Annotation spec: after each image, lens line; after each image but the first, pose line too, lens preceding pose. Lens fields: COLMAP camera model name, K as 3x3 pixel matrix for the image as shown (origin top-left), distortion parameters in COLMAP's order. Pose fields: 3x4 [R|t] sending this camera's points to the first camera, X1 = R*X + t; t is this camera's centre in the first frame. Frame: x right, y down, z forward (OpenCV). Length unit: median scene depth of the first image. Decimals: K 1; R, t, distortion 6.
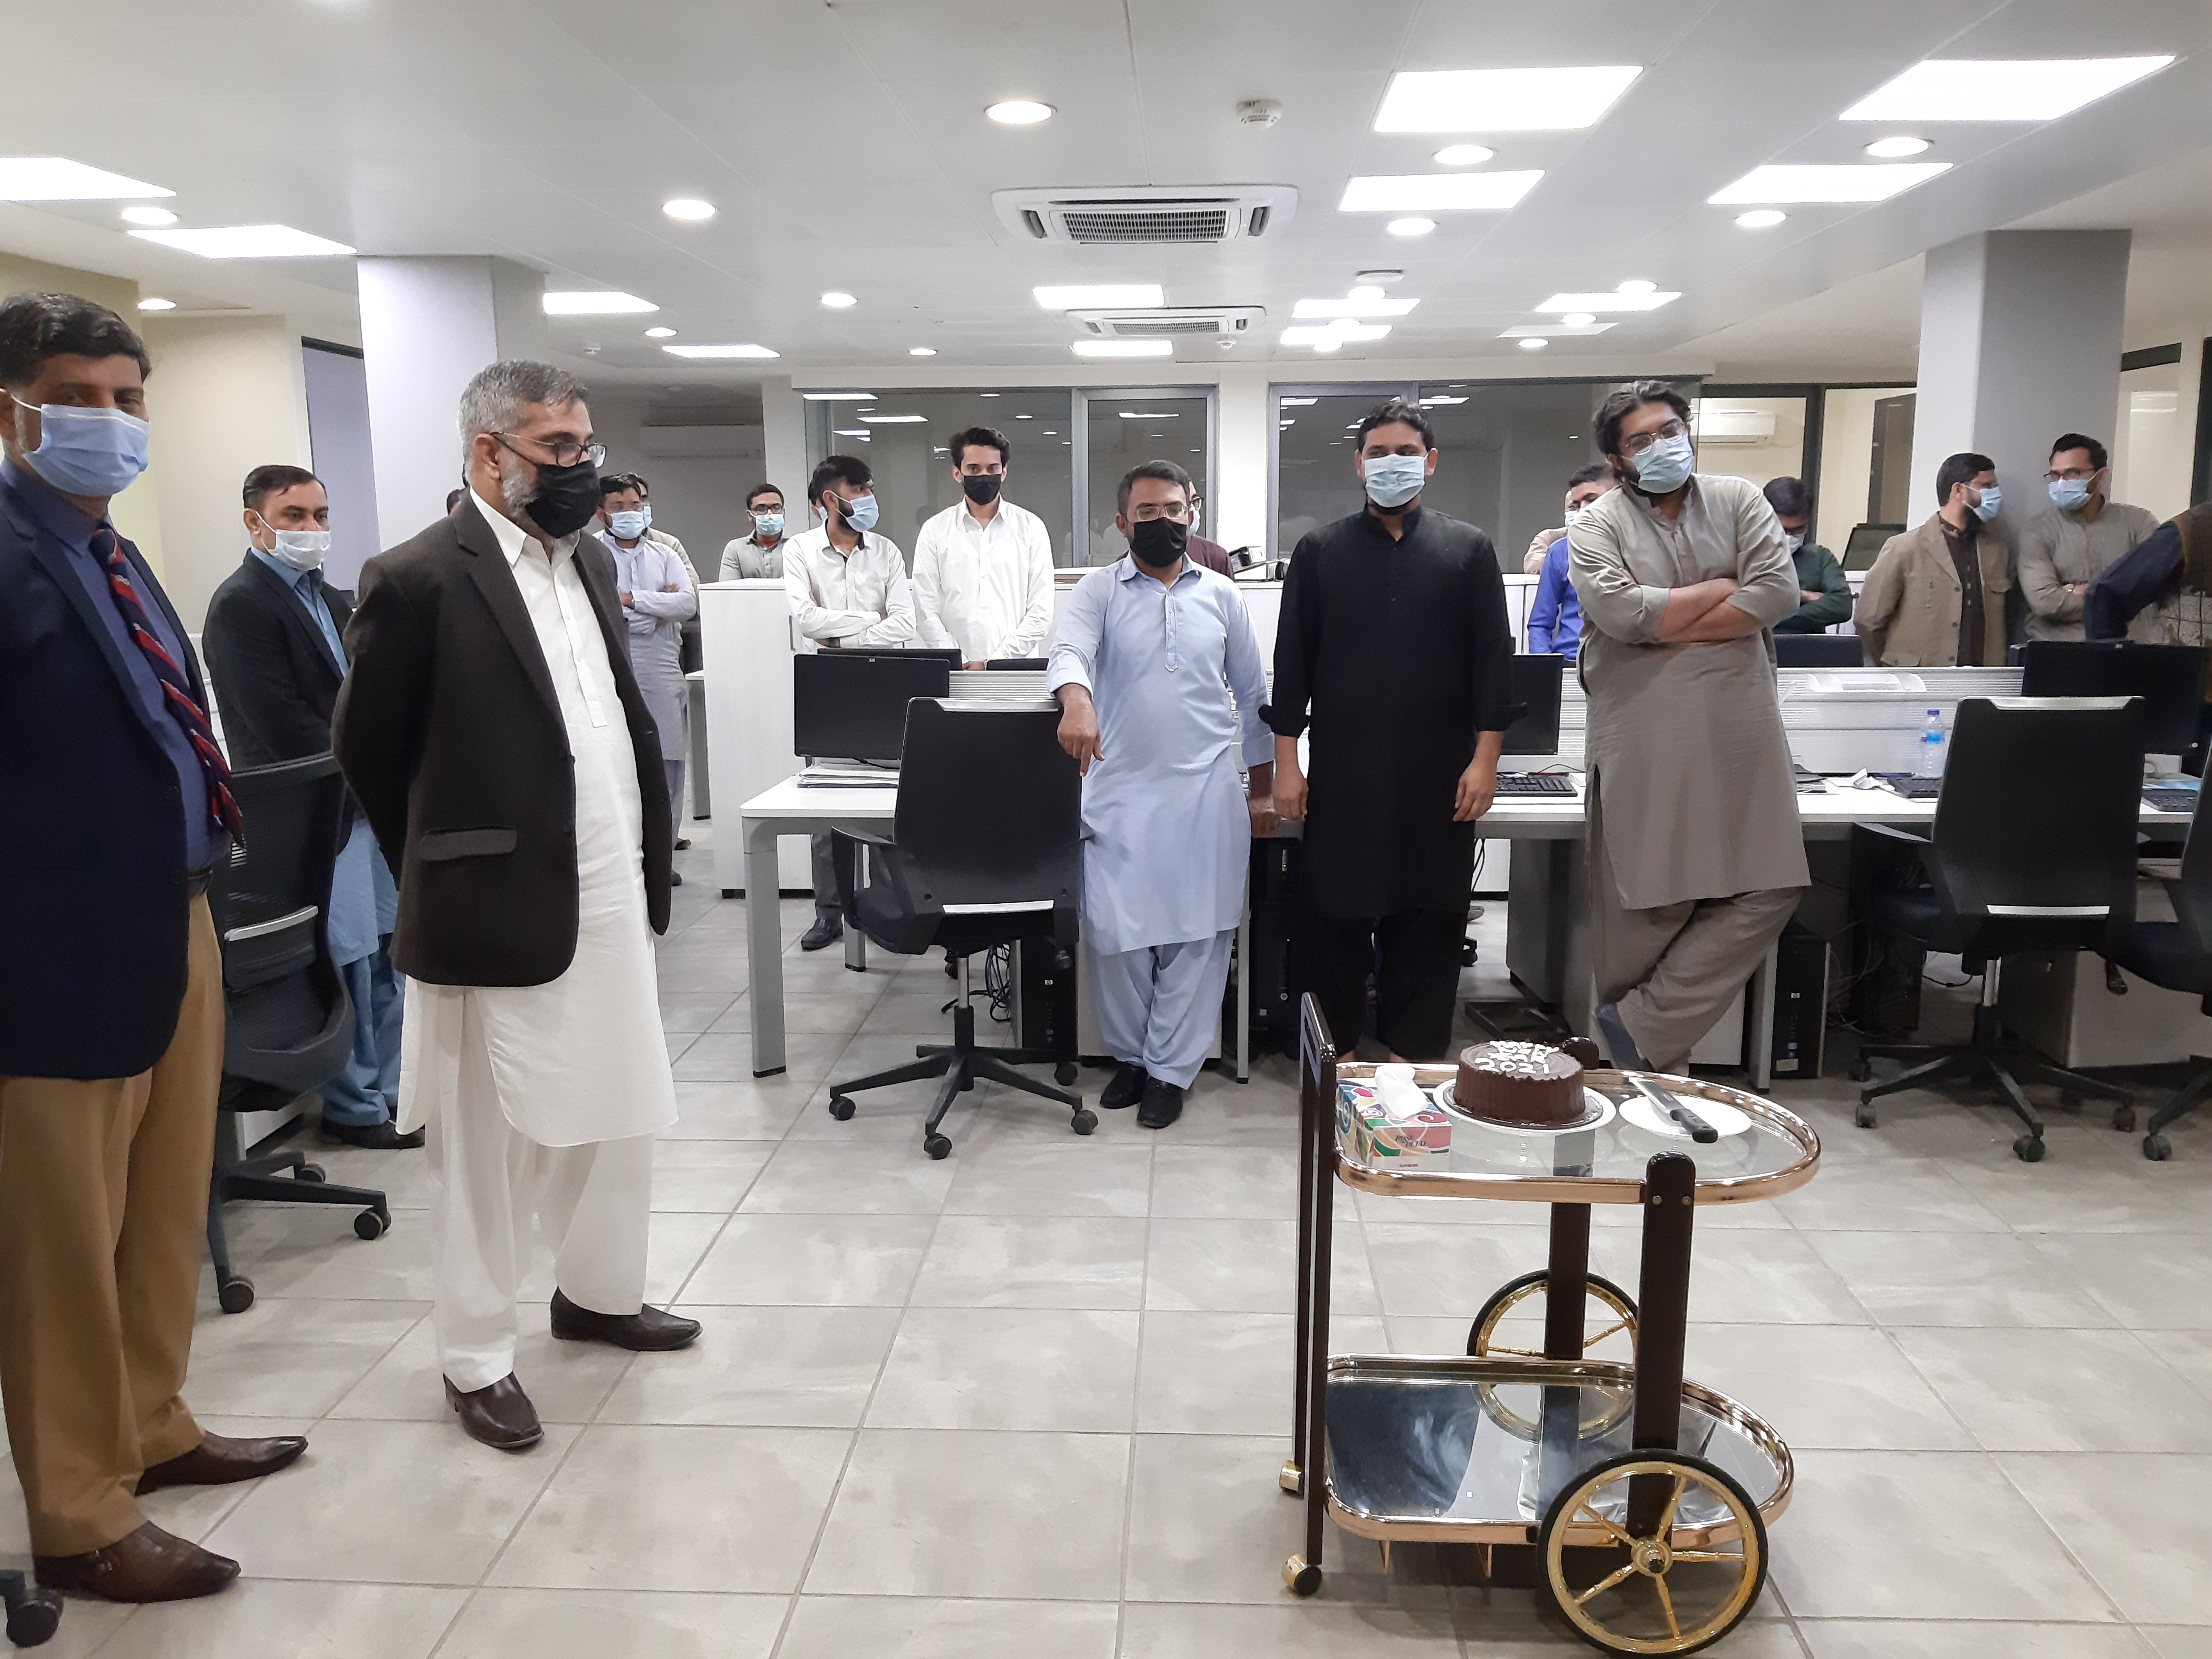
lens RADIAL K [[1732.2, 0, 1106.0], [0, 1732.2, 829.5], [0, 0, 1]] dist [0.054749, -0.102051]
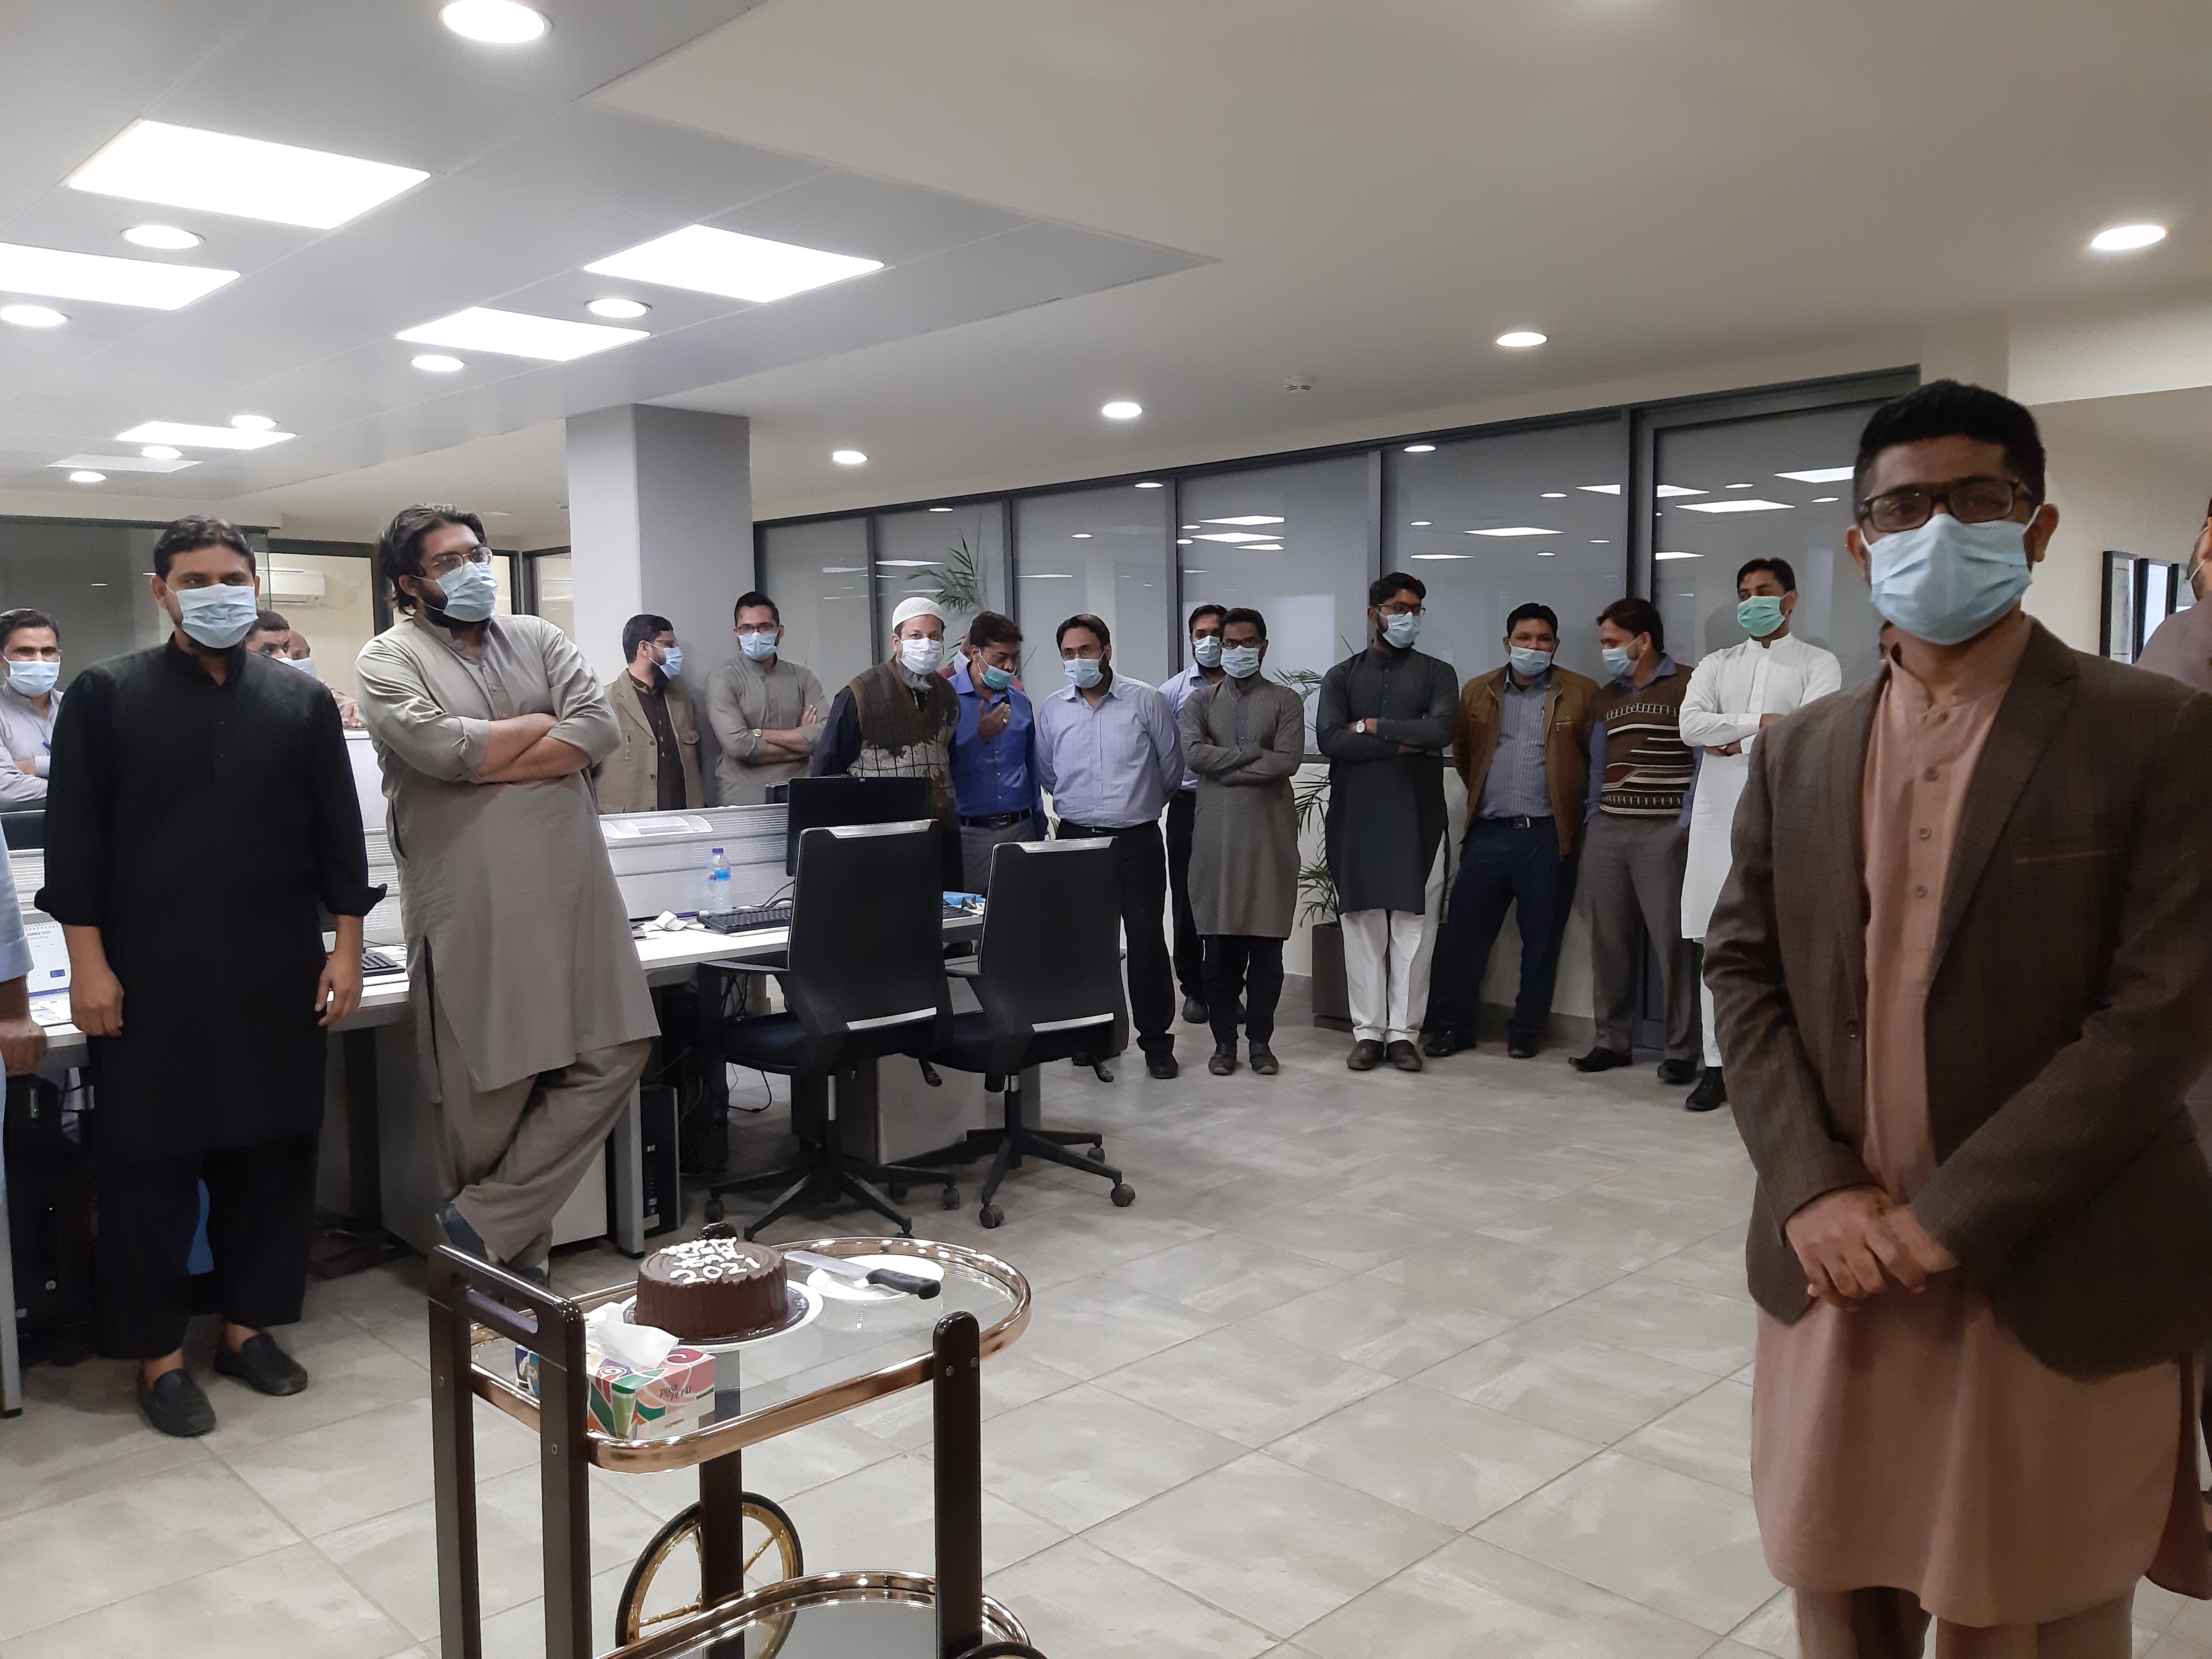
lens RADIAL K [[1732.2, 0, 1106.0], [0, 1732.2, 829.5], [0, 0, 1]] dist [0.054749, -0.102051]
pose [[0.676787, -0.062975, 0.733480, -0.134395], [0.132972, 0.990404, -0.037660, -0.010574], [-0.724070, 0.123020, 0.678667, 0.142284]]
